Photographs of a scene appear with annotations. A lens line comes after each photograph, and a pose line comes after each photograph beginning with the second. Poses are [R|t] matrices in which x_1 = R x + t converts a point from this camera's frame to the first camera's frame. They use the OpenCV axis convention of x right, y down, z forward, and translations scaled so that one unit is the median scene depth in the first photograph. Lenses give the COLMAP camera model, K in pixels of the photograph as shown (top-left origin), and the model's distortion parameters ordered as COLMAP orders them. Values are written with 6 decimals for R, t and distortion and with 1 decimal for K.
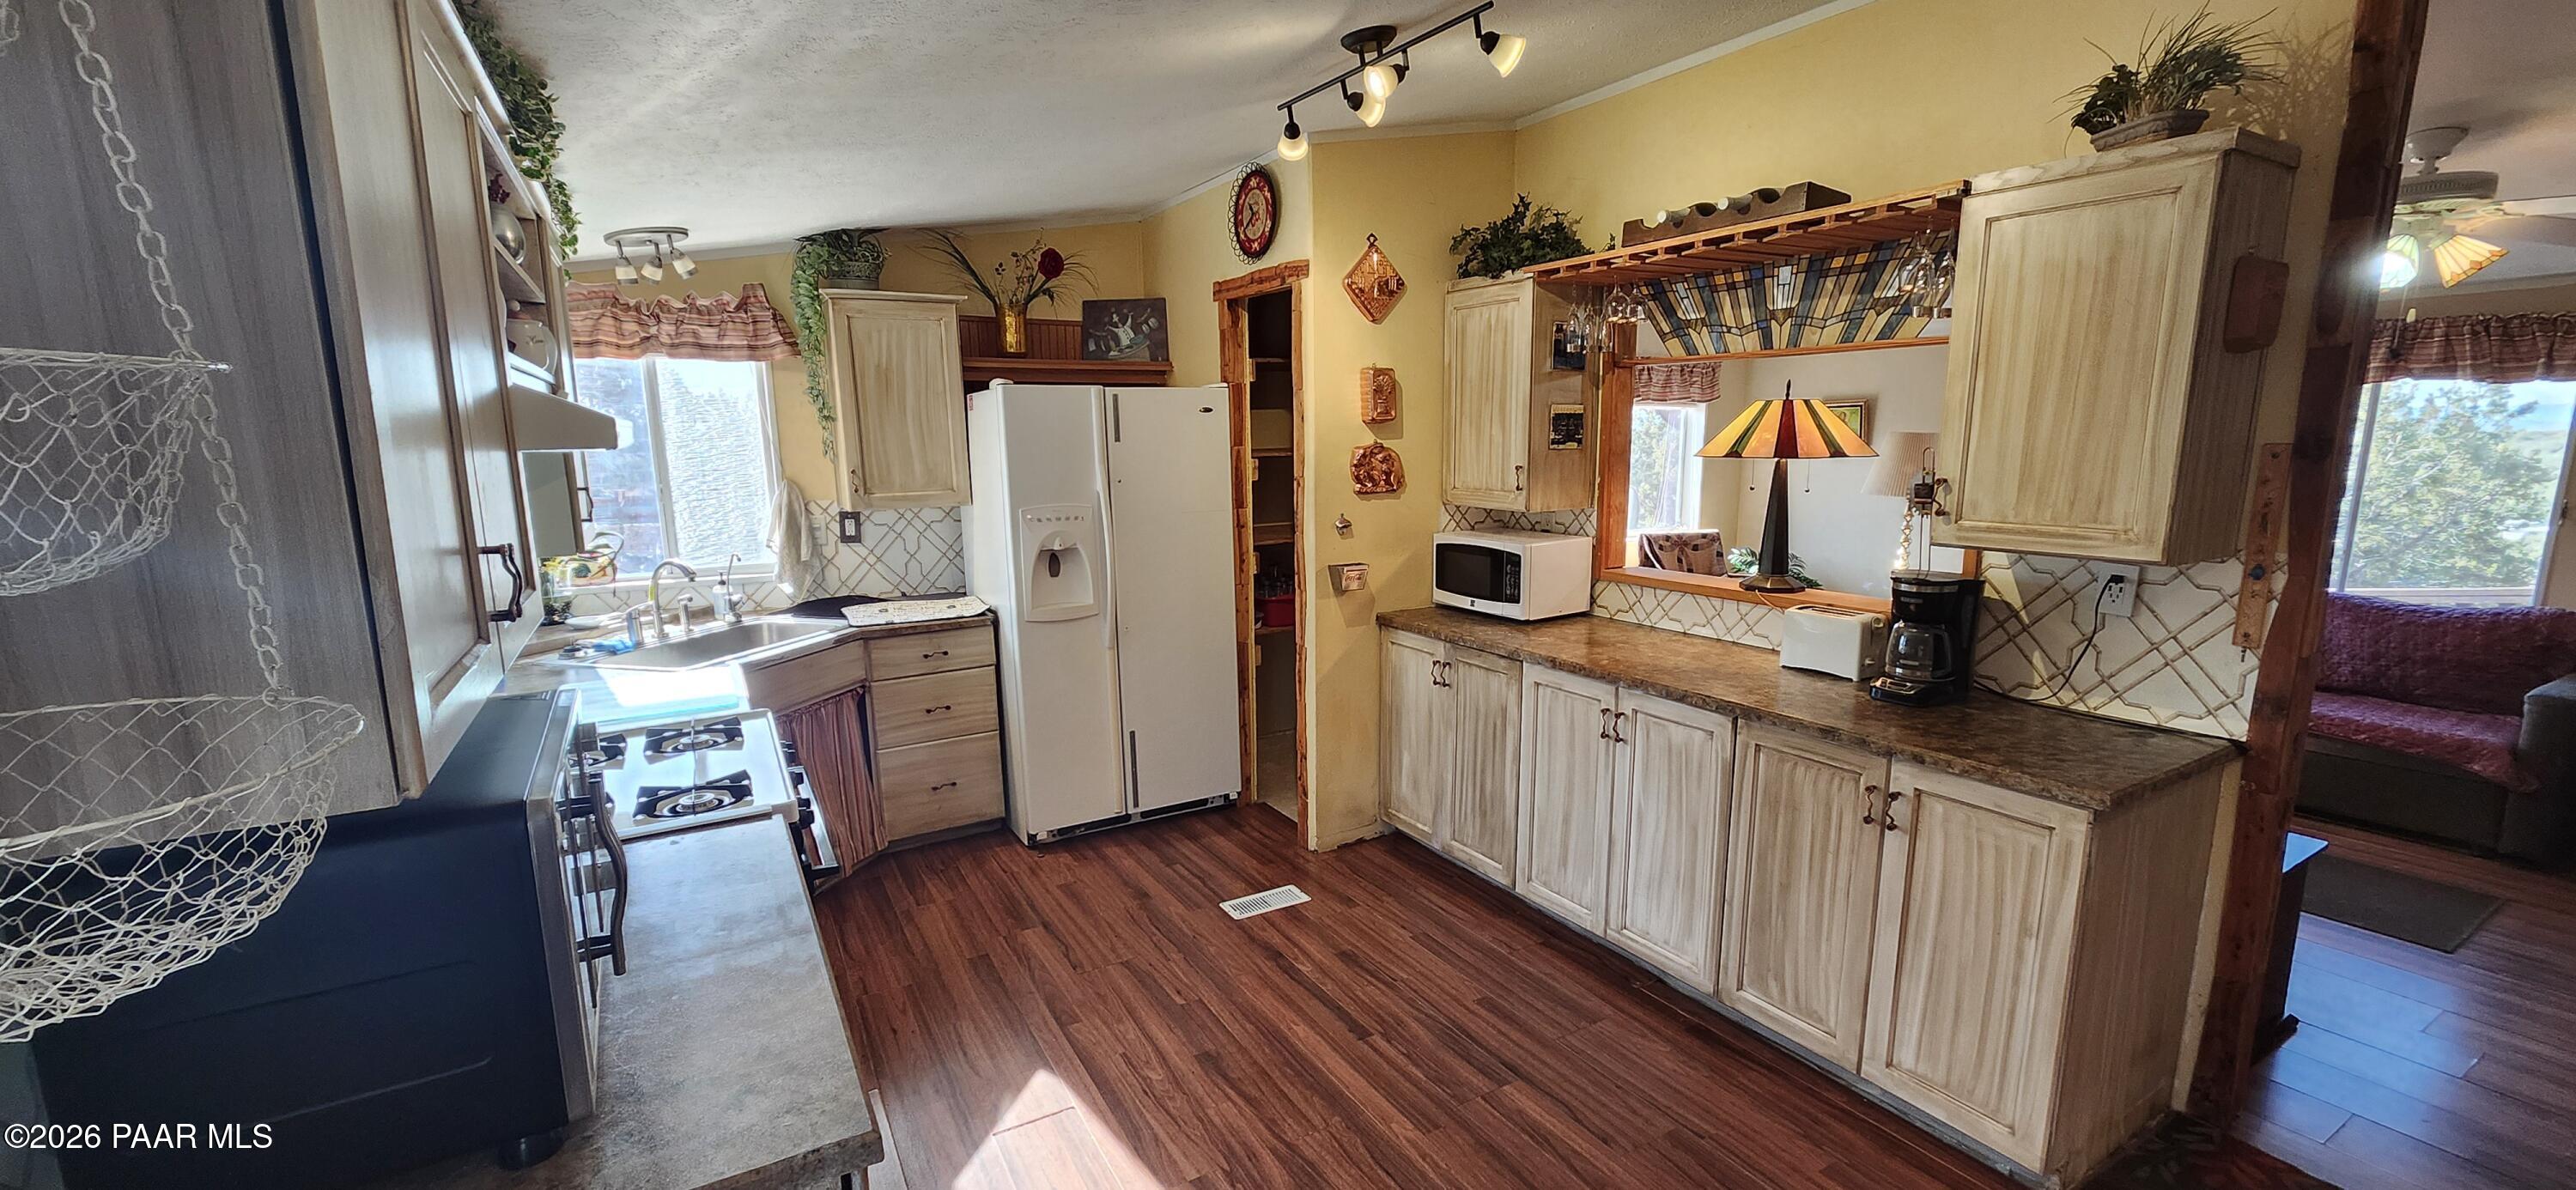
lens RADIAL K [[1023.2, 0, 1304.9], [0, 1023.2, 607.9], [0, 0, 1]] dist [0.003114, 0.000984]
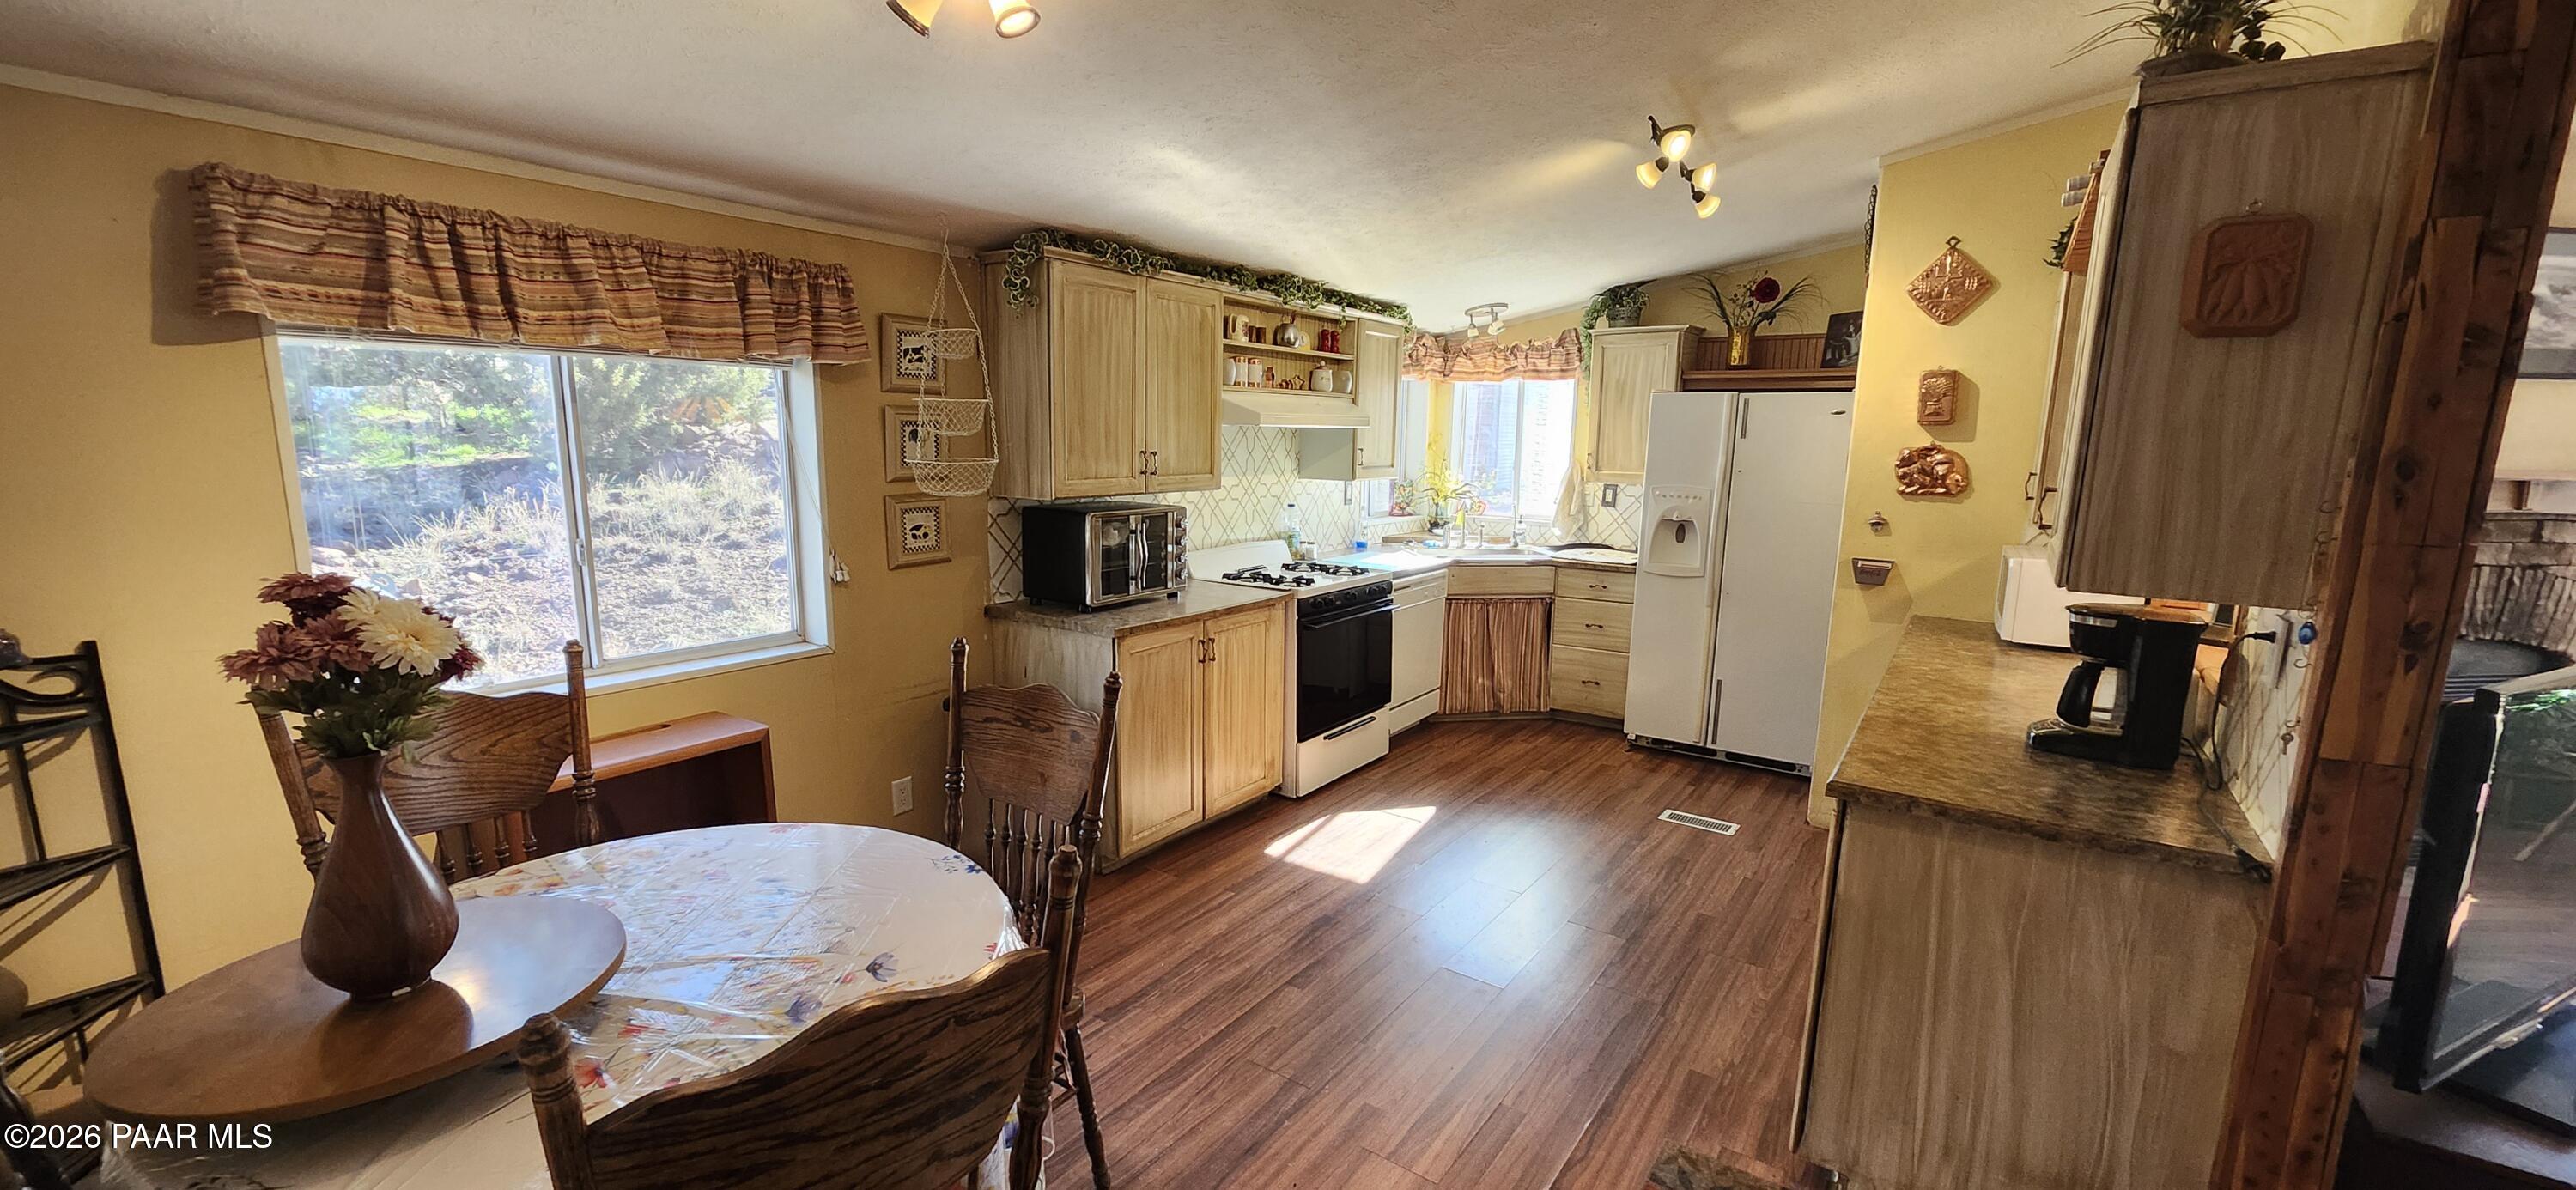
lens RADIAL K [[1023.2, 0, 1297.8], [0, 1023.2, 610.5], [0, 0, 1]] dist [0.003114, 0.000984]
pose [[0.419106, 0.175353, -0.890843, 0.703905], [-0.178465, 0.977942, 0.108537, -0.000942], [0.890225, 0.113496, 0.441156, 0.021634]]
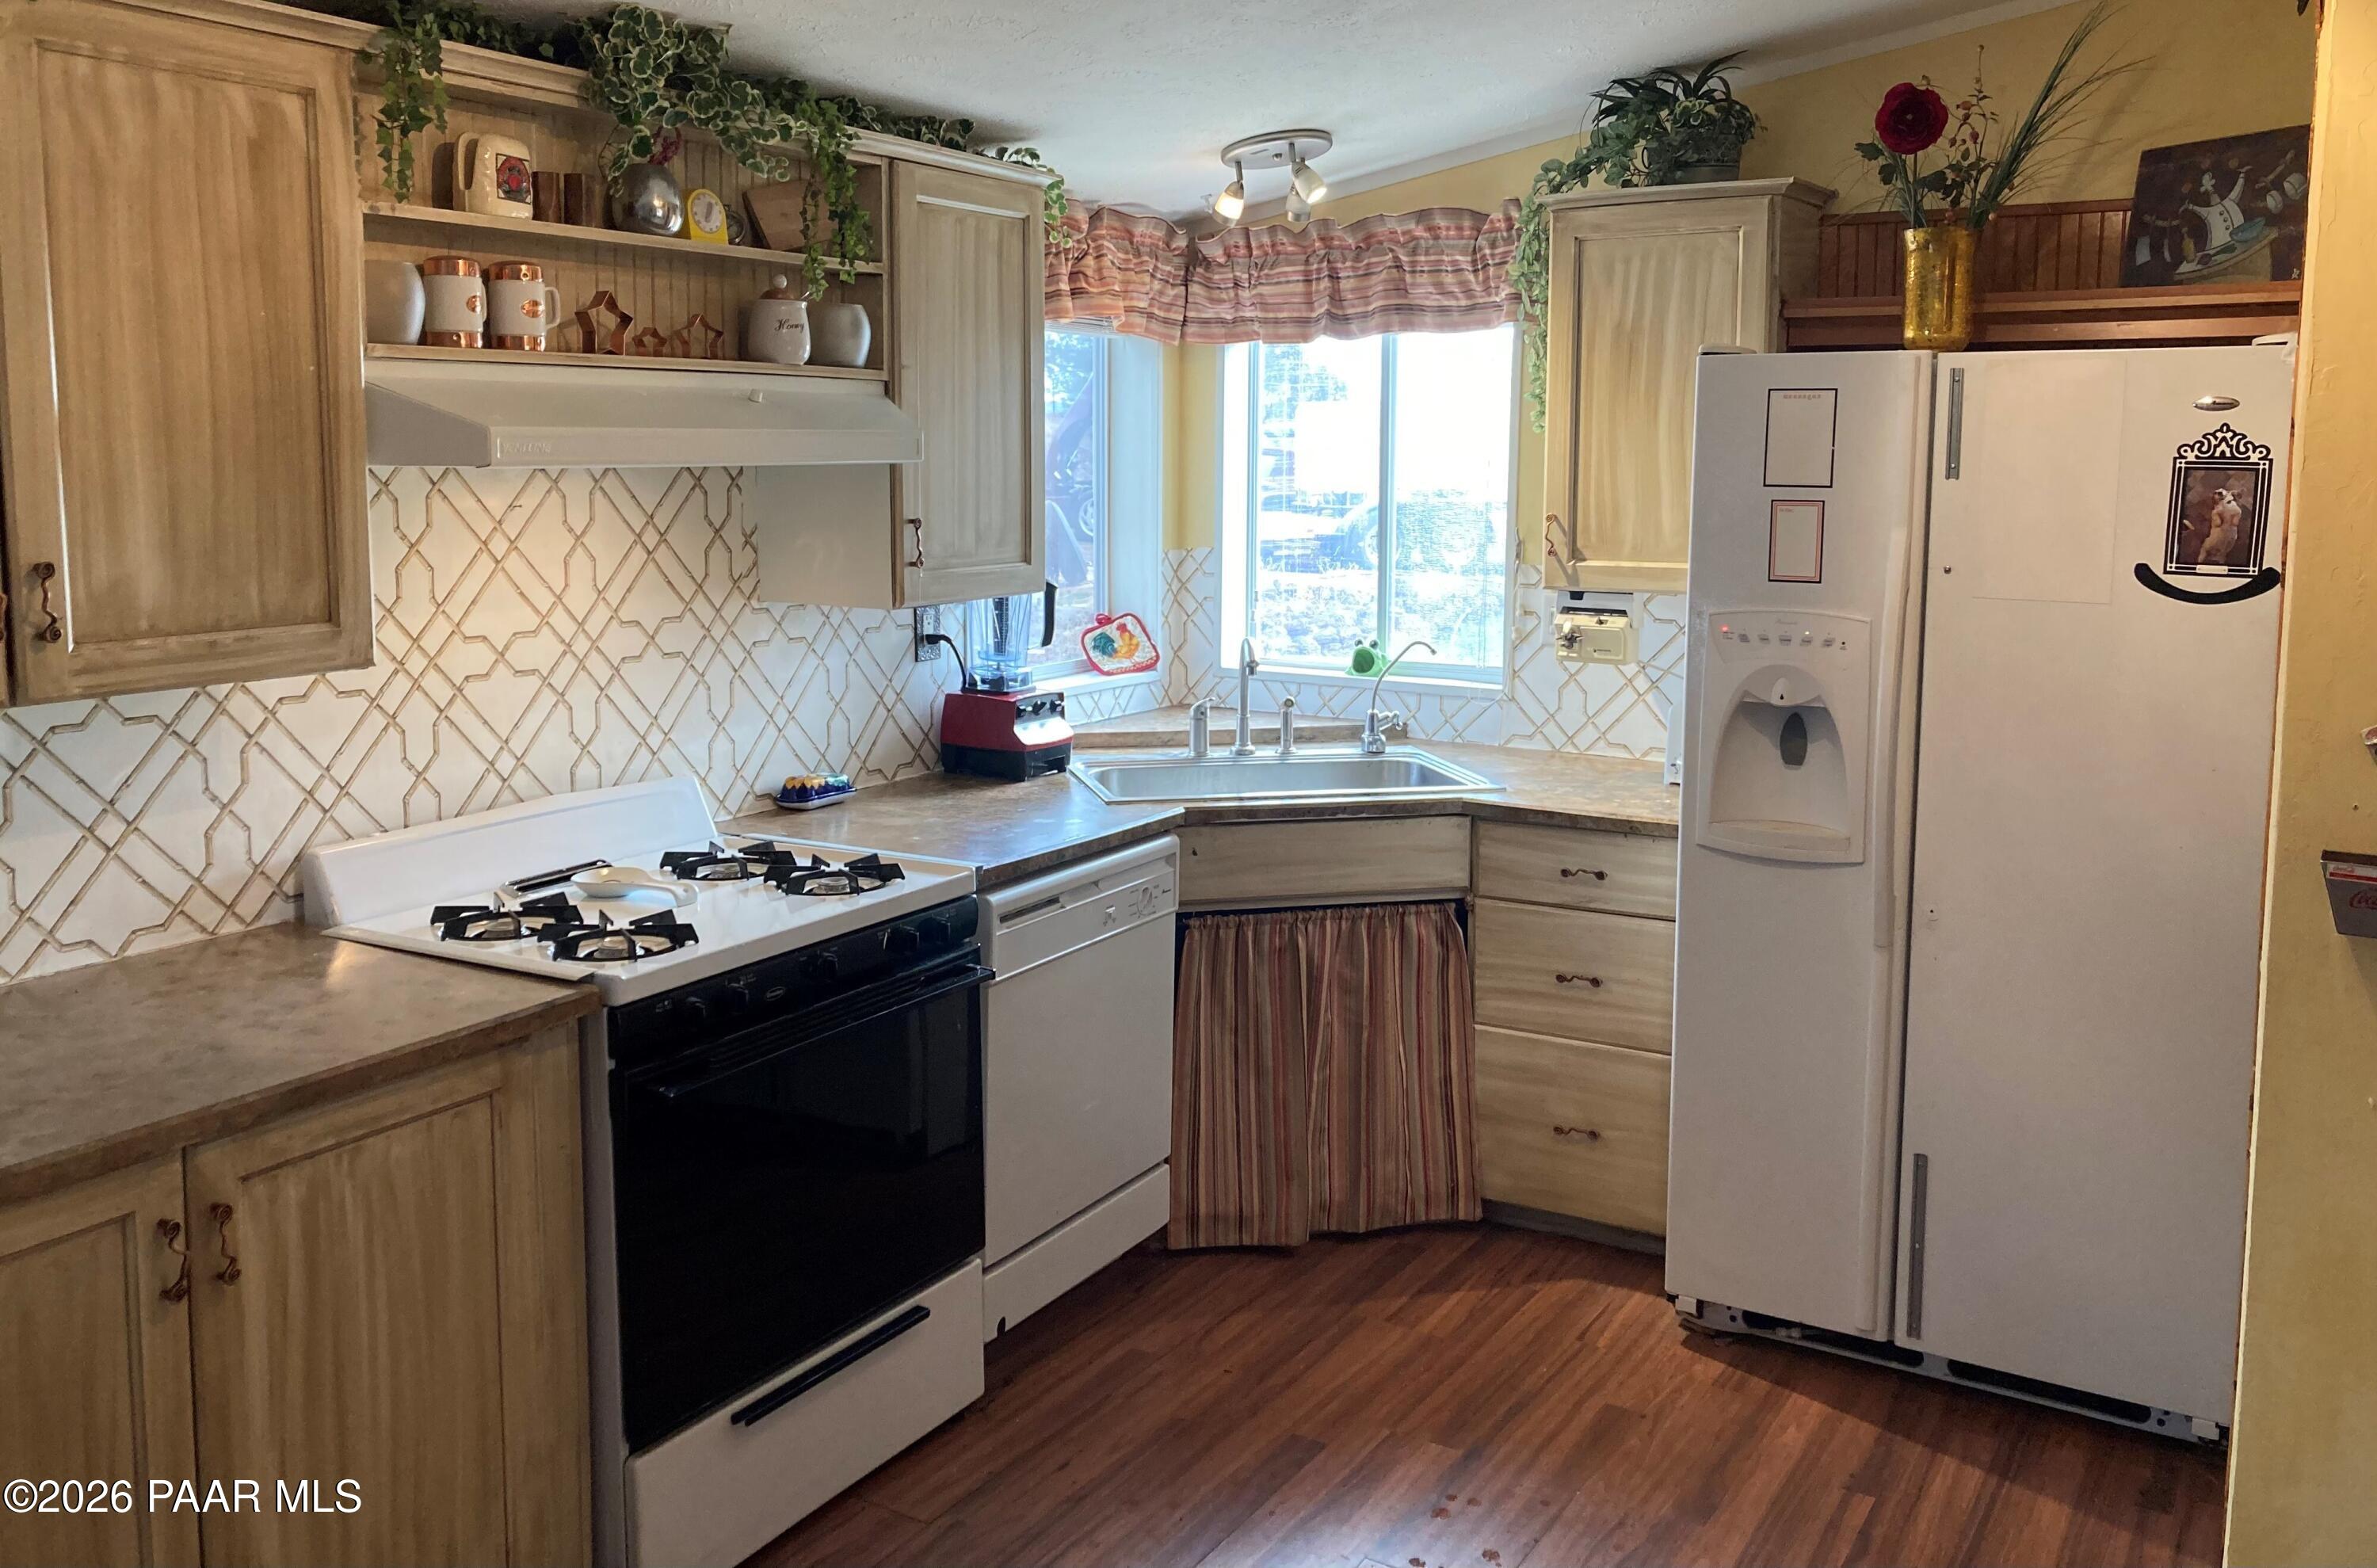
lens RADIAL K [[1982.5, 0, 1207.1], [0, 1982.5, 653.9], [0, 0, 1]] dist [0.065106, -0.003192]
pose [[0.467667, 0.108505, -0.877220, 0.415413], [-0.163787, 0.985888, 0.034628, -0.066680], [0.868597, 0.127483, 0.478839, 0.328799]]
